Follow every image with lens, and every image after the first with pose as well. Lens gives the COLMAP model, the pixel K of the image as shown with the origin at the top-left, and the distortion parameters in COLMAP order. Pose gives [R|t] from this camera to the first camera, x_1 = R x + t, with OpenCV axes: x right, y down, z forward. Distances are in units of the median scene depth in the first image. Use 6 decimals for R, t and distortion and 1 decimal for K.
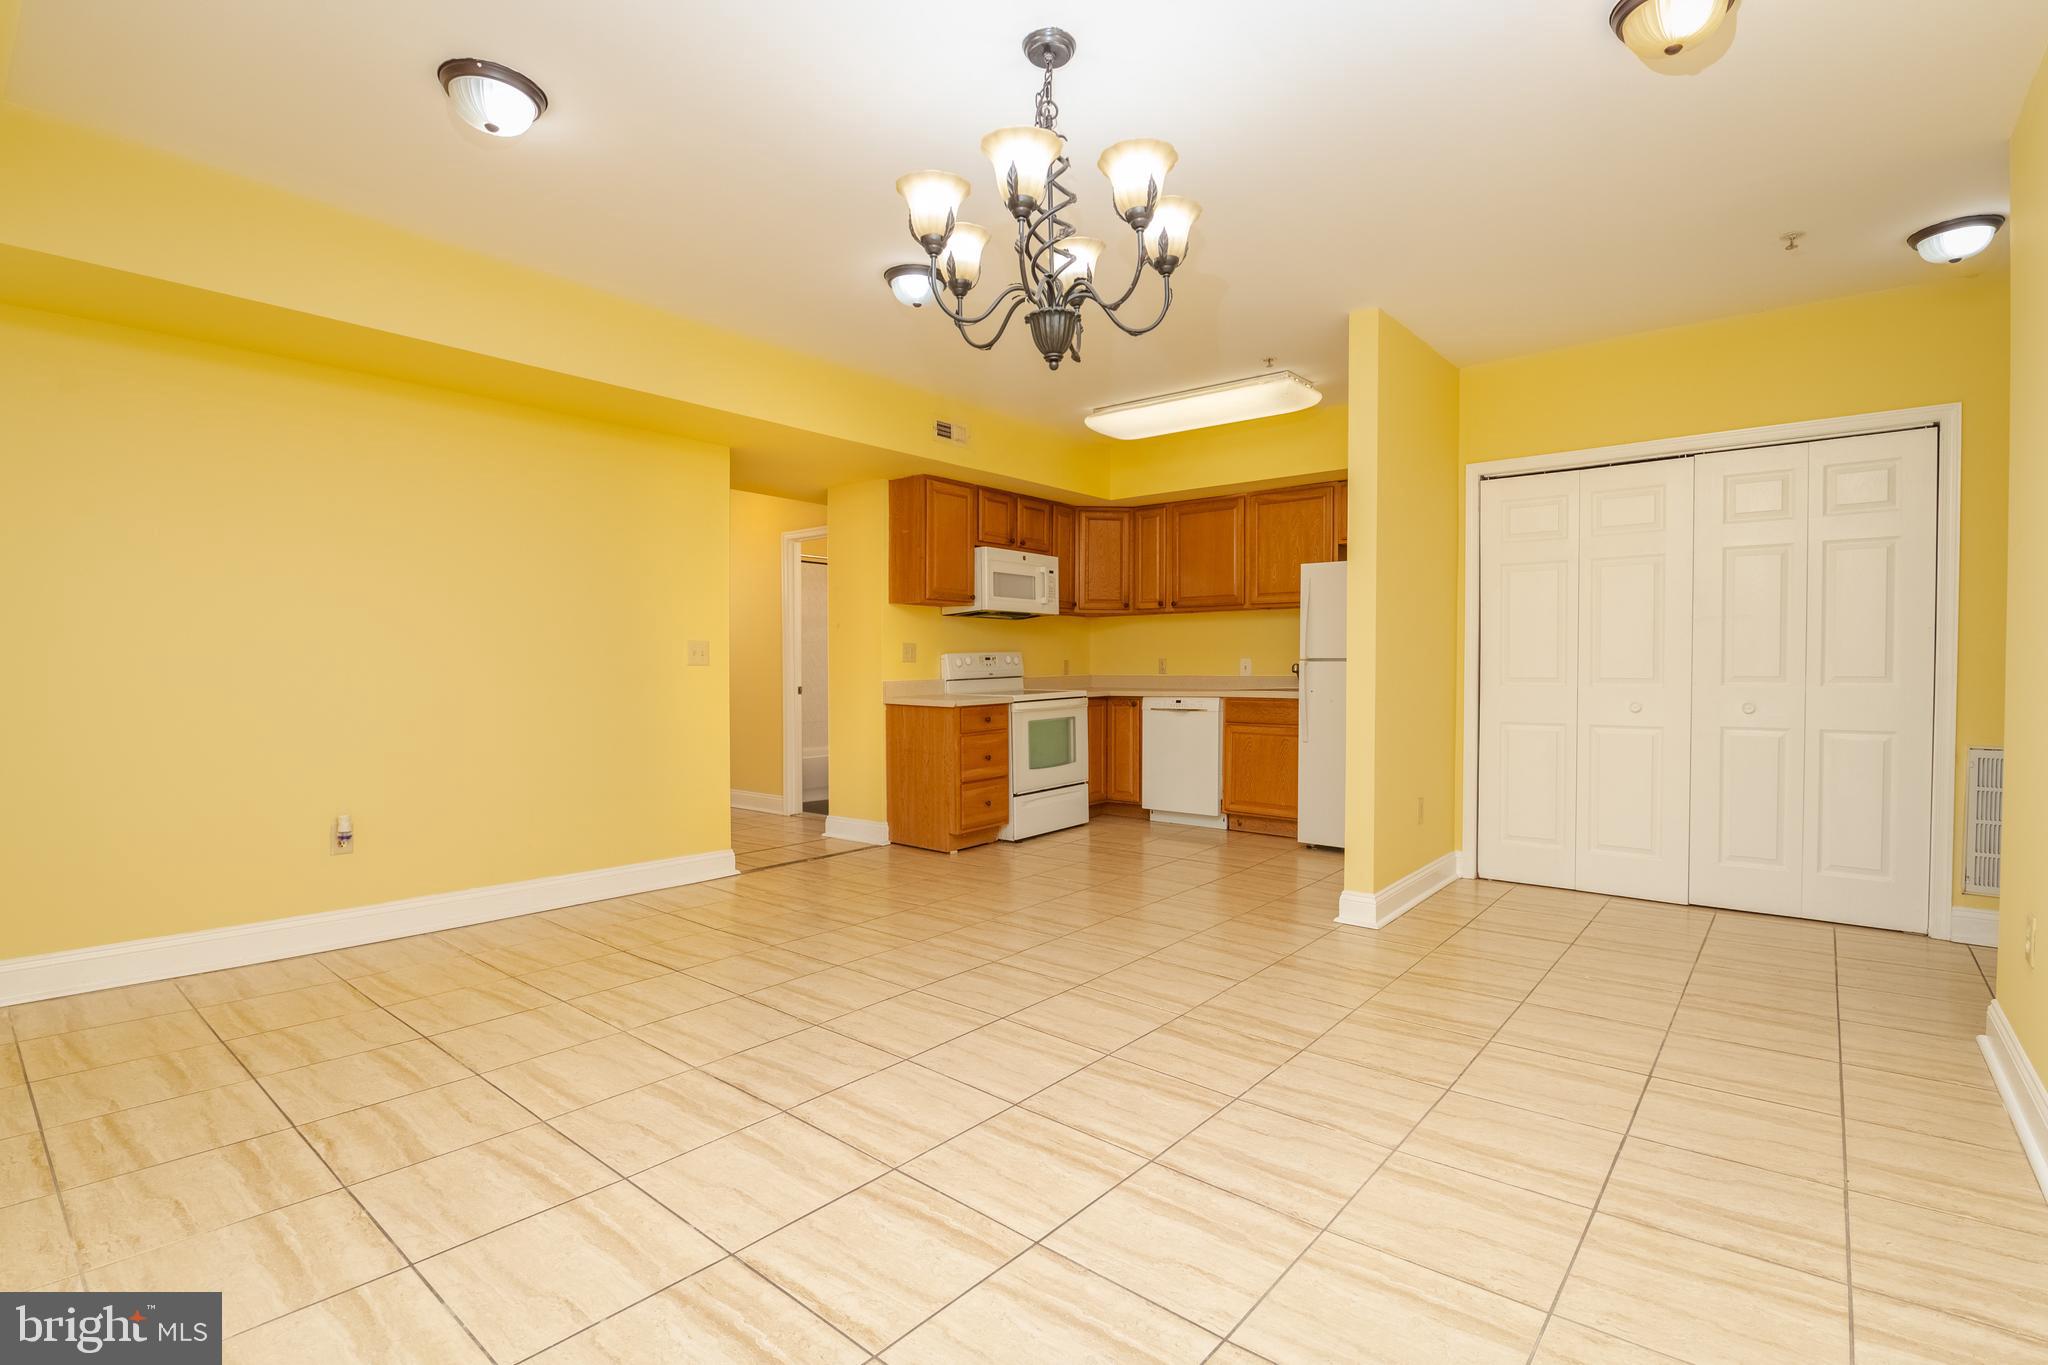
lens RADIAL K [[946.6, 0, 1034.0], [0, 946.6, 685.7], [0, 0, 1]] dist [-0.000078, -0.008034]
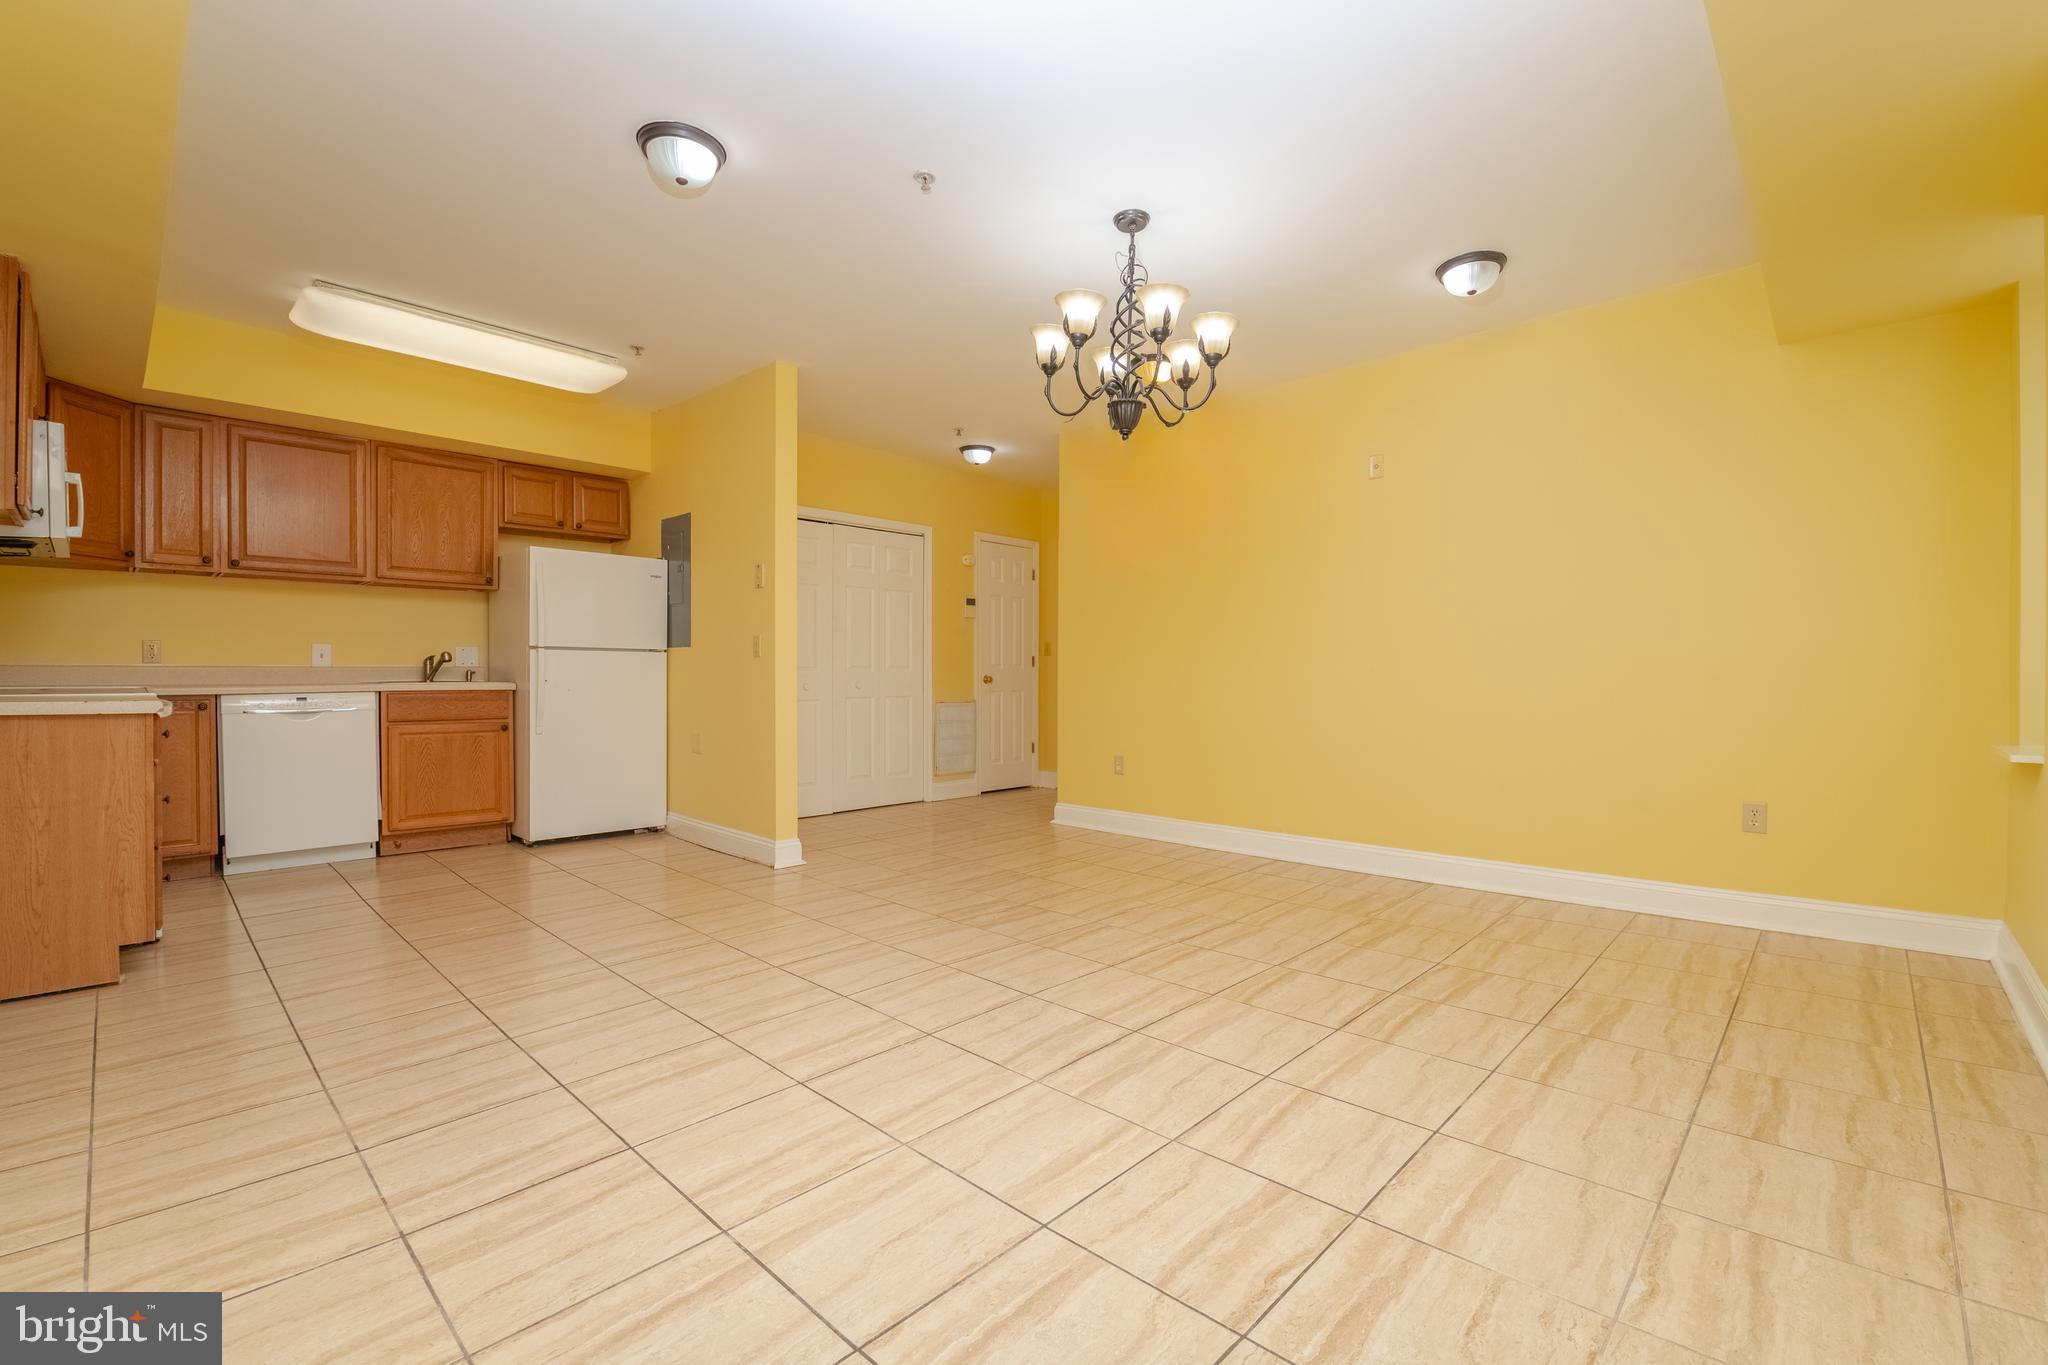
lens RADIAL K [[879.5, 0, 1033.2], [0, 879.5, 687.0], [0, 0, 1]] dist [-0.000406, -0.010051]
pose [[0.061677, -0.012544, 0.998017, -0.602298], [0.017701, 0.999778, 0.011472, 0.011467], [-0.997939, 0.016958, 0.061886, 0.481217]]
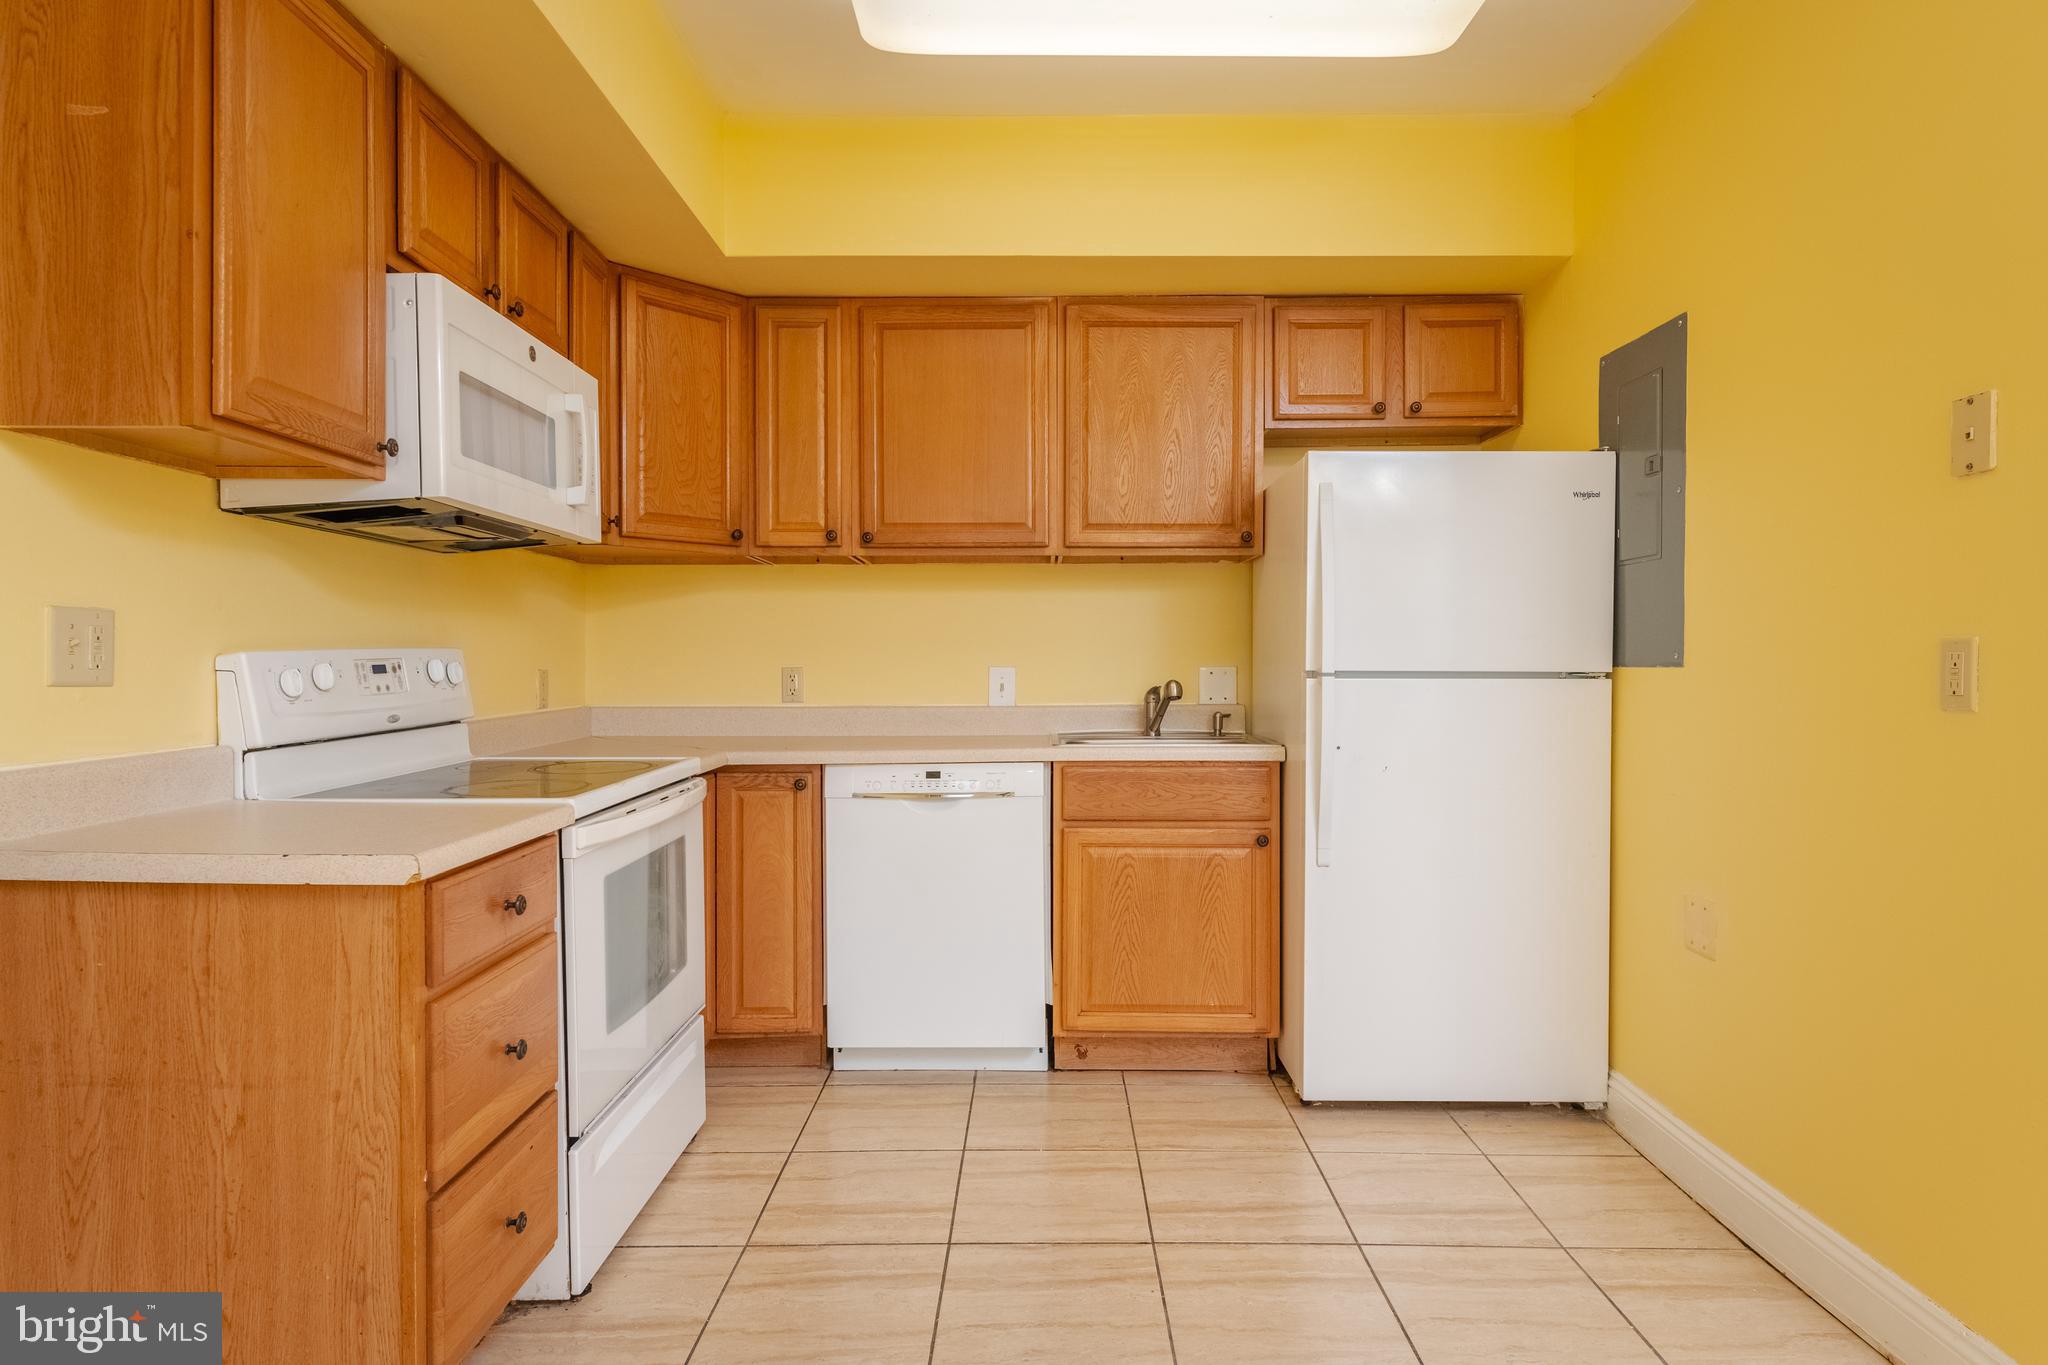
lens RADIAL K [[1143.0, 0, 1035.9], [0, 1143.0, 679.0], [0, 0, 1]] dist [0.004341, 0.000061]
pose [[0.771023, -0.005894, 0.636779, -0.153617], [0.013218, 0.999890, -0.006749, -0.025199], [-0.636670, 0.013620, 0.771016, 0.730474]]
